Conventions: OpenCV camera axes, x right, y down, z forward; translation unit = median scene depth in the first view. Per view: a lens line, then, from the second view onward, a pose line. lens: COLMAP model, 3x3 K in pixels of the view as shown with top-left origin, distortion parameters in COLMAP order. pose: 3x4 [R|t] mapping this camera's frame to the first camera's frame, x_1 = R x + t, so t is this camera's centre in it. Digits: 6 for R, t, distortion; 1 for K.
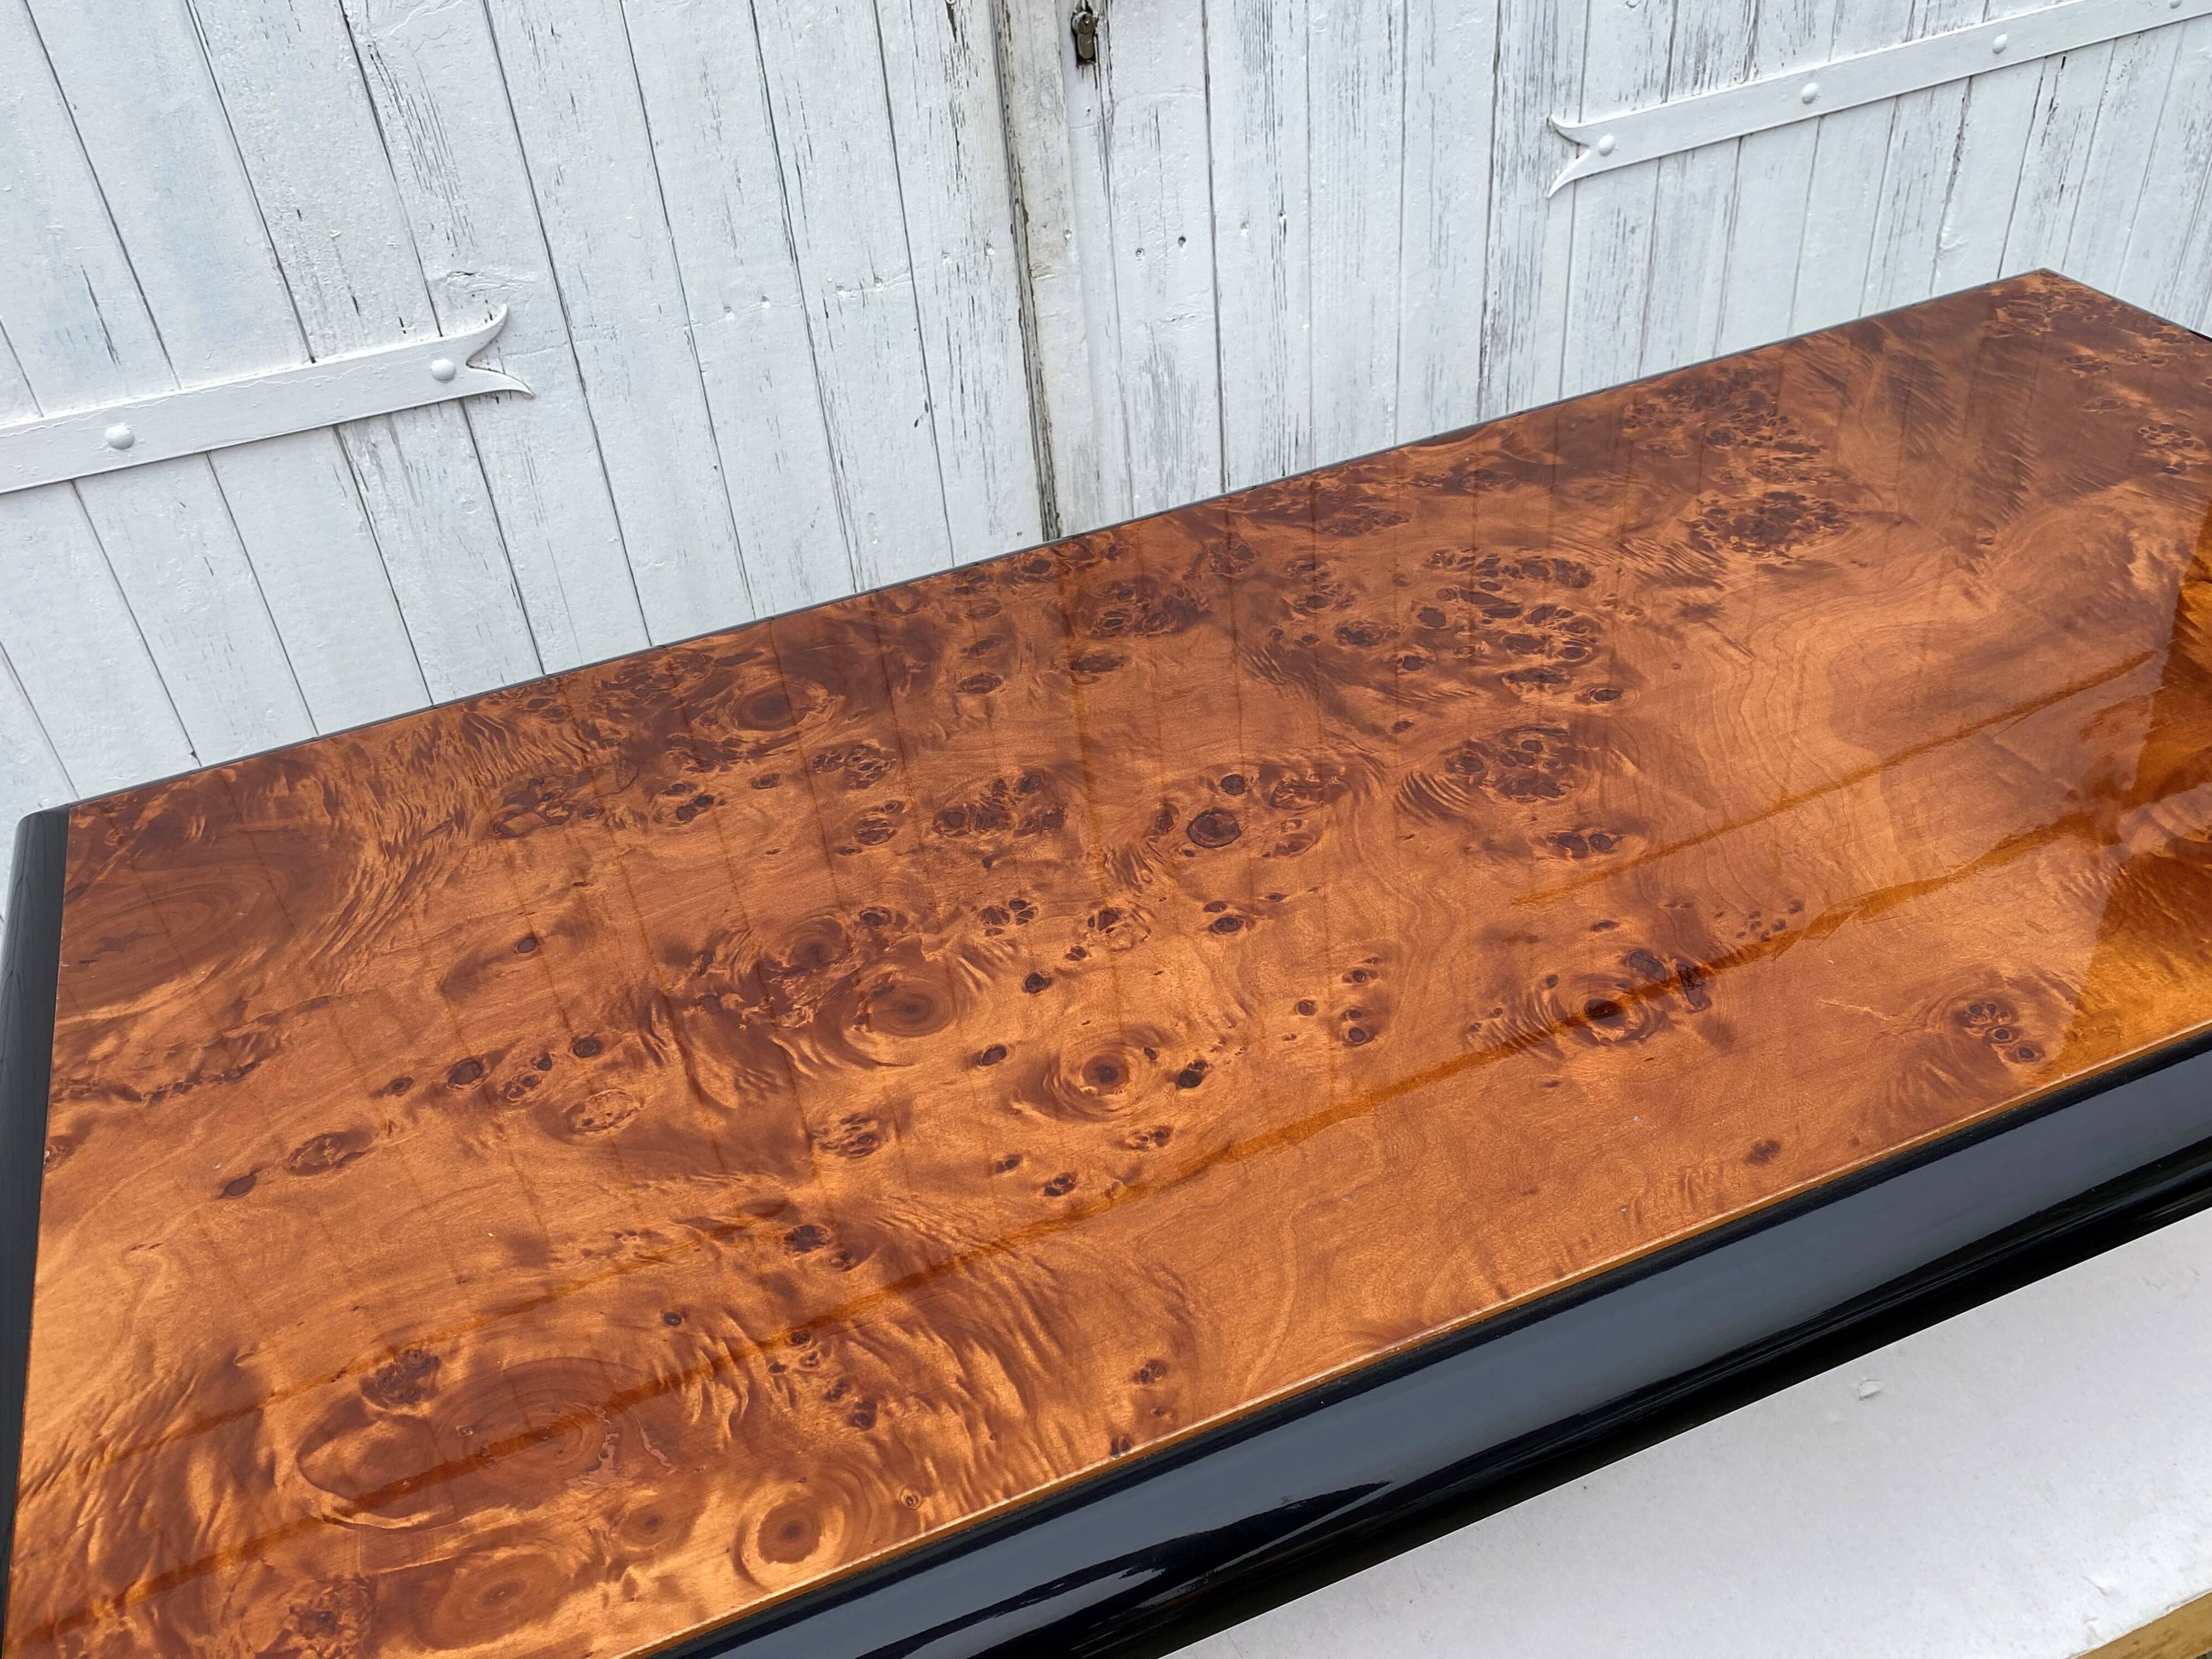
lens RADIAL K [[1883.2, 0, 1086.4], [0, 1883.2, 840.5], [0, 0, 1]] dist [0.012236, -0.013503]
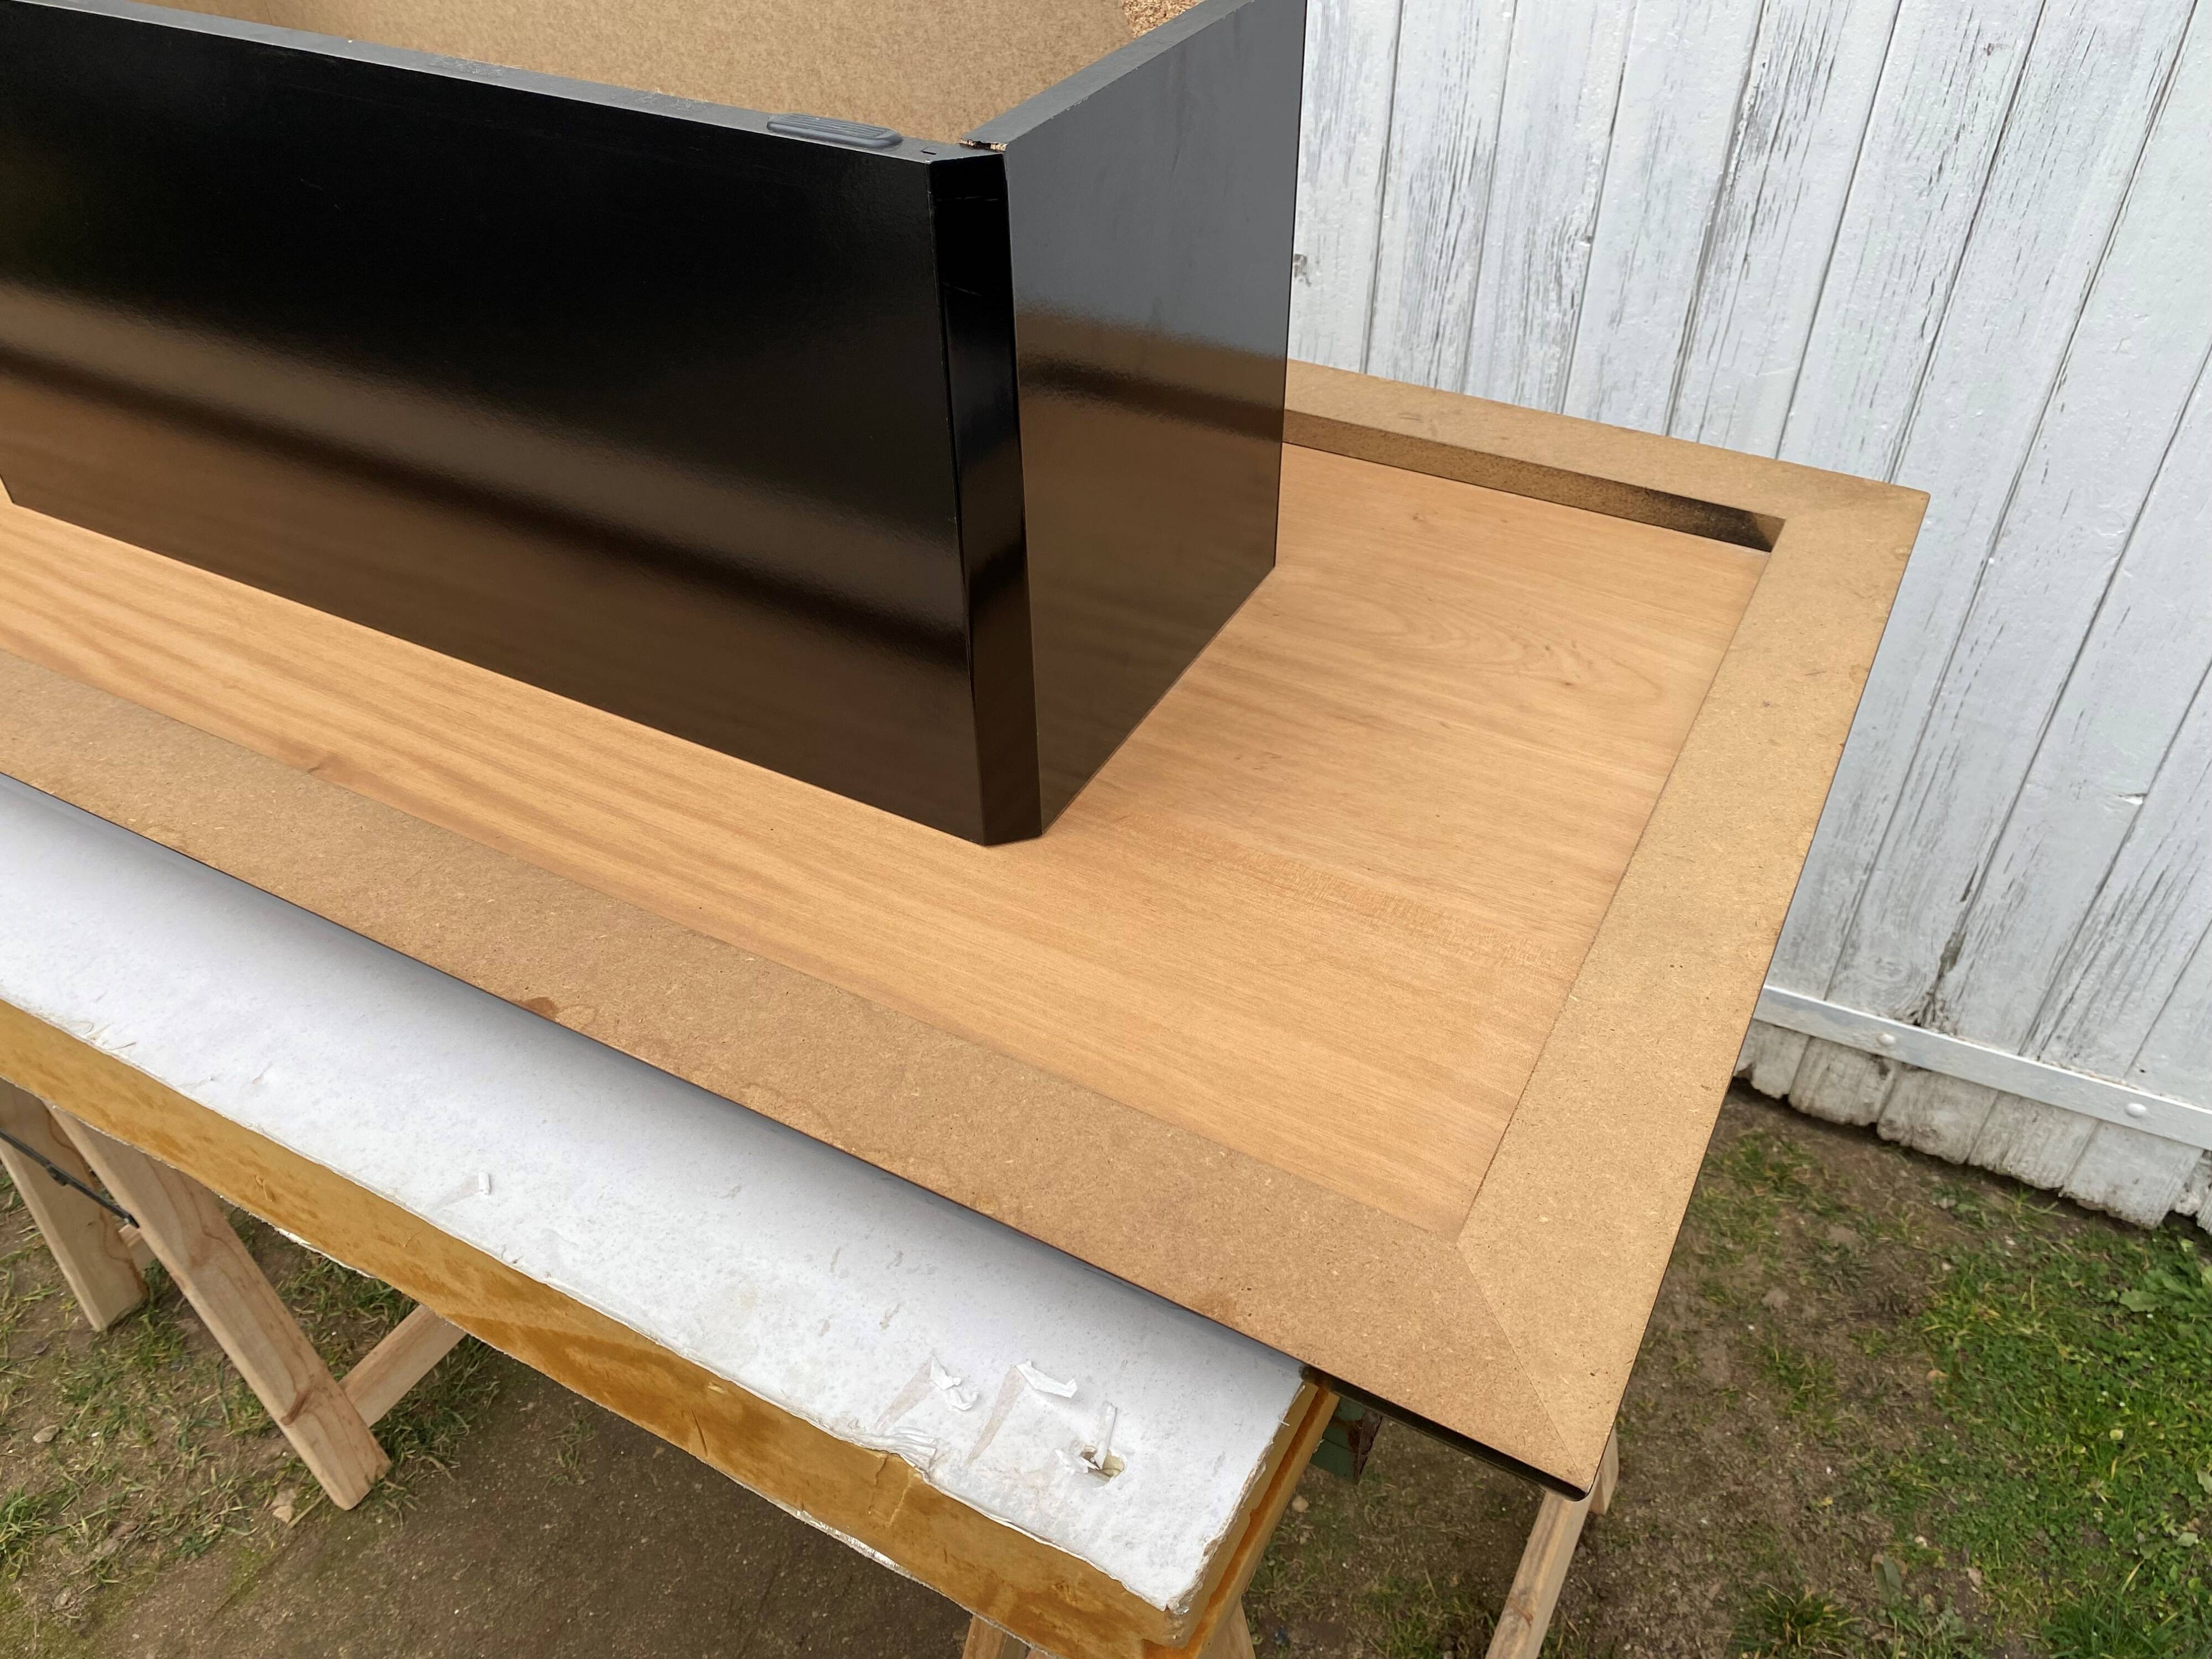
lens RADIAL K [[1683.5, 0, 1107.5], [0, 1683.5, 818.8], [0, 0, 1]] dist [0.007520, 0.005793]
pose [[0.654223, 0.542437, -0.527024, 0.966142], [-0.497551, 0.833503, 0.240242, -0.087256], [0.569592, 0.105049, 0.815187, 0.455901]]
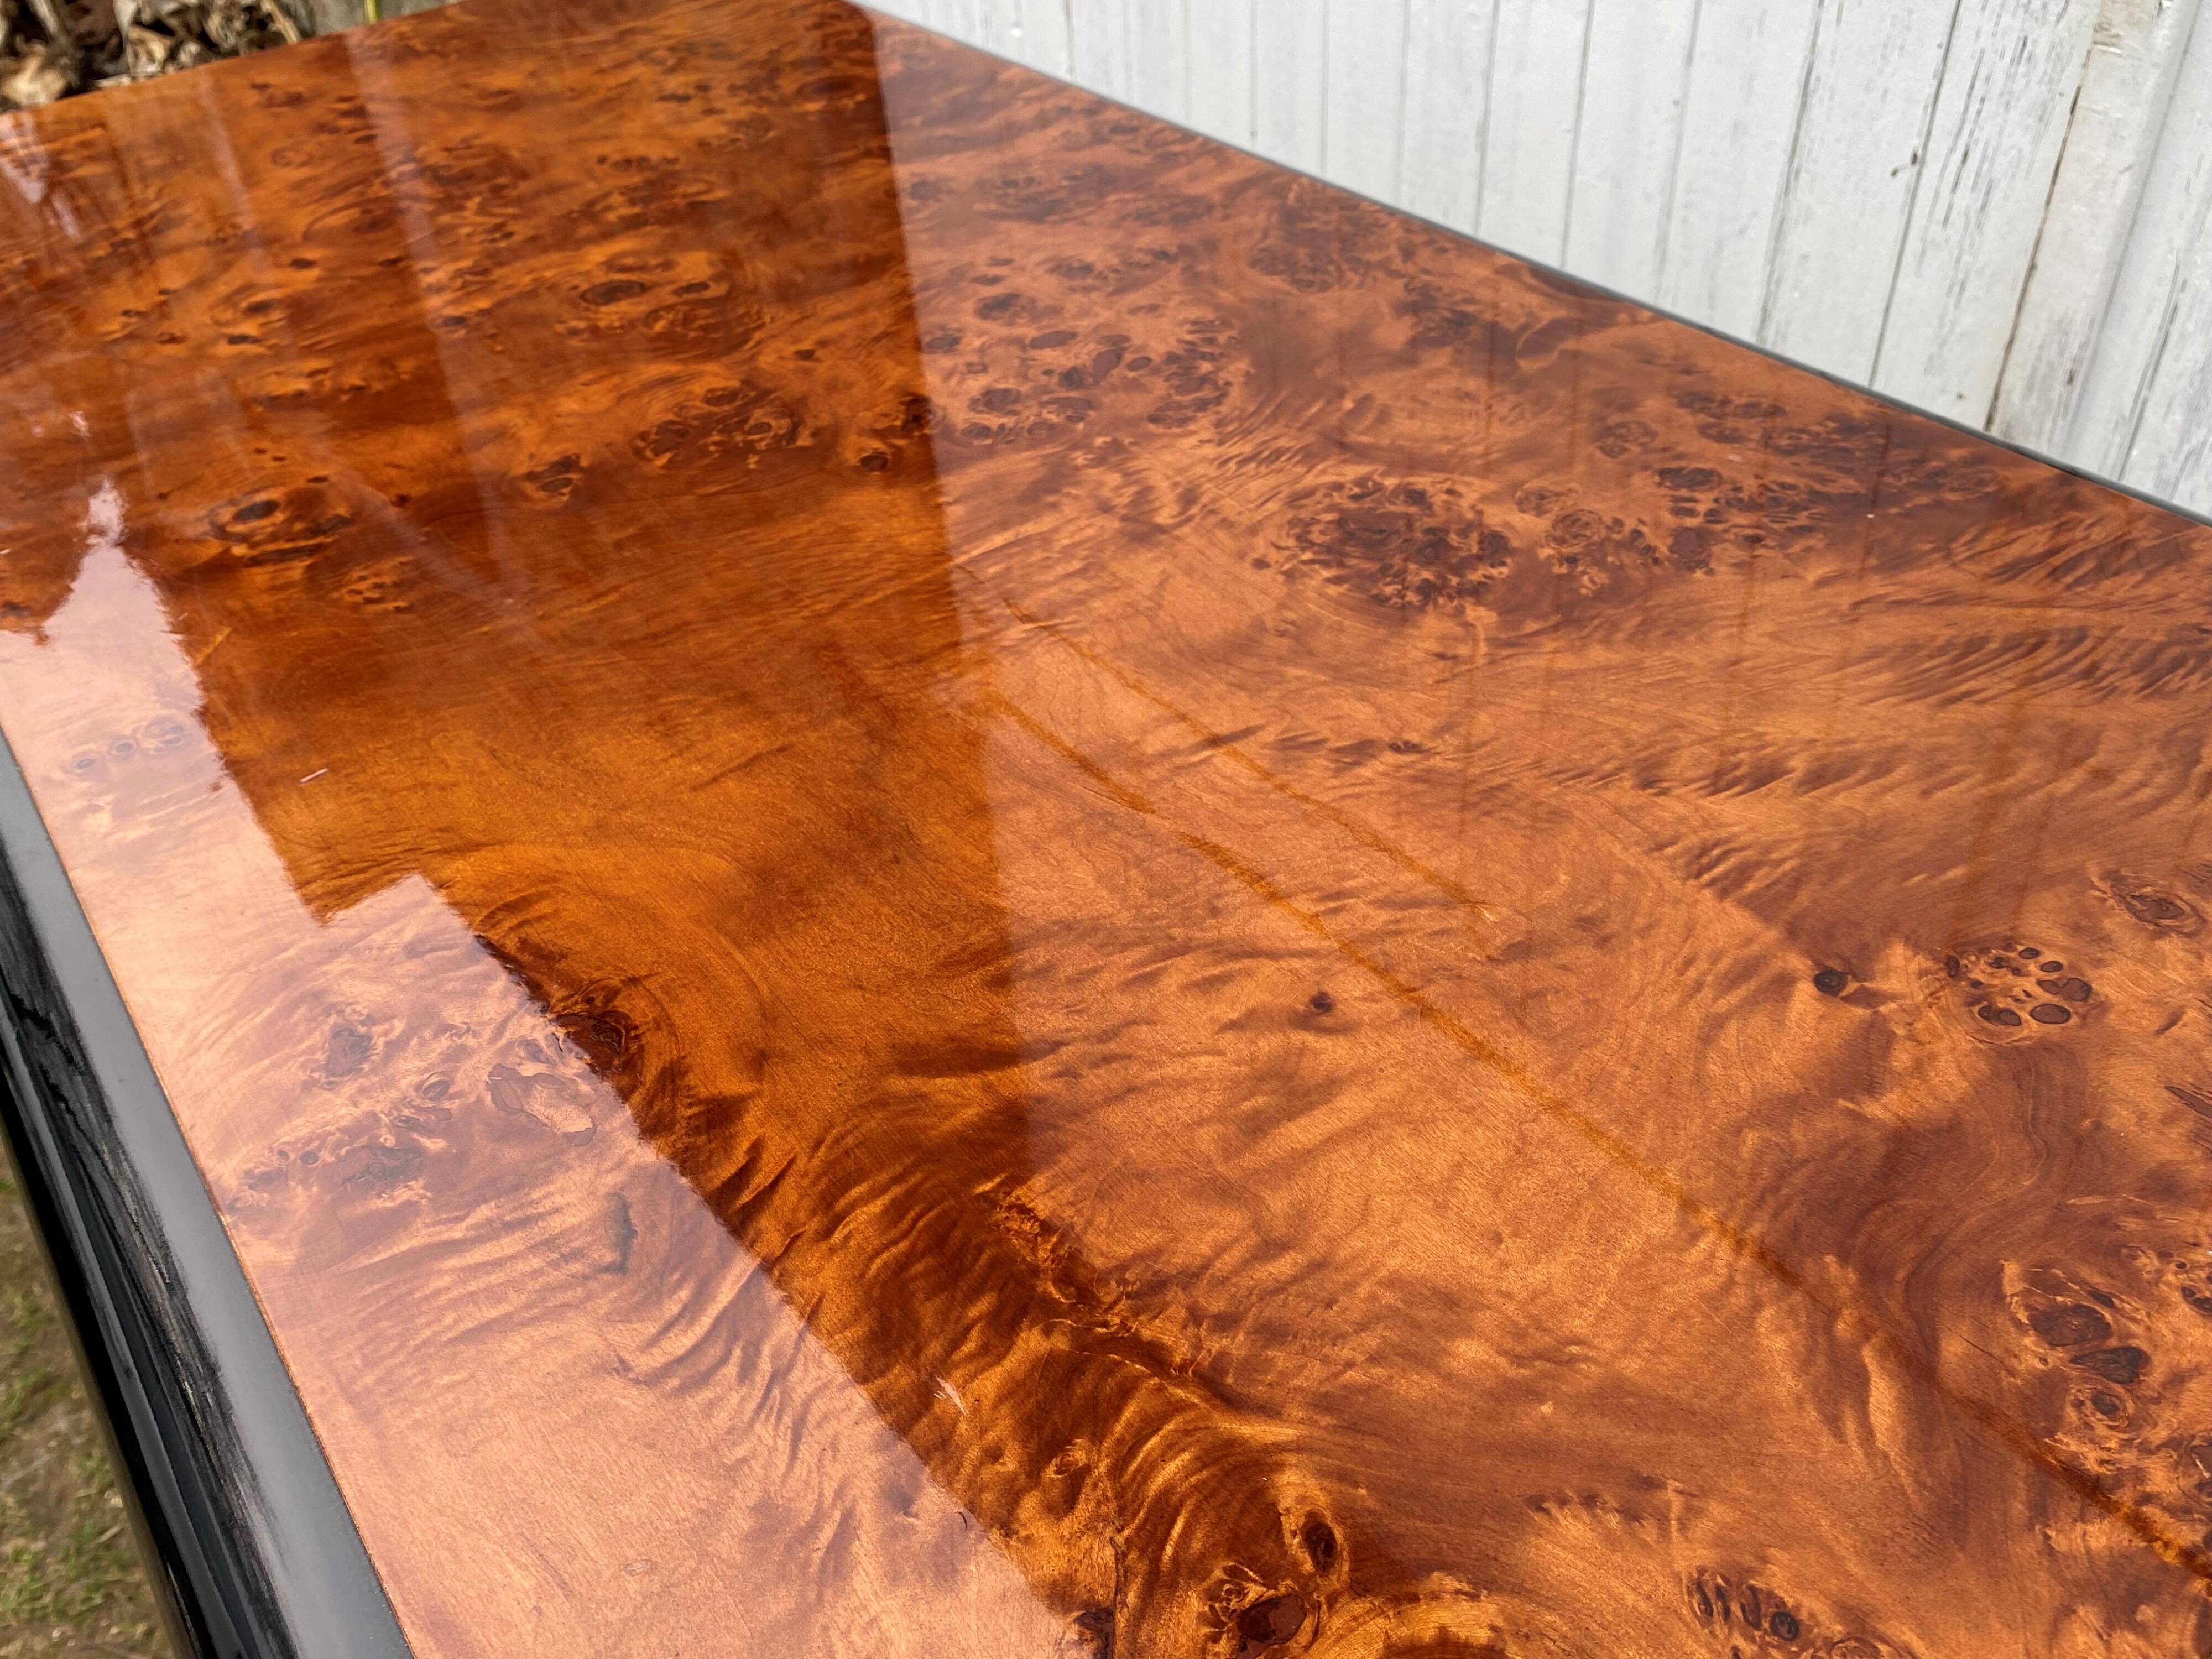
lens RADIAL K [[1886.4, 0, 1068.7], [0, 1886.4, 836.0], [0, 0, 1]] dist [-0.054504, 0.068029]
pose [[0.241614, 0.673081, -0.698988, 0.781166], [-0.546843, 0.689501, 0.474923, -0.316060], [0.801615, 0.267489, 0.534662, 0.608034]]
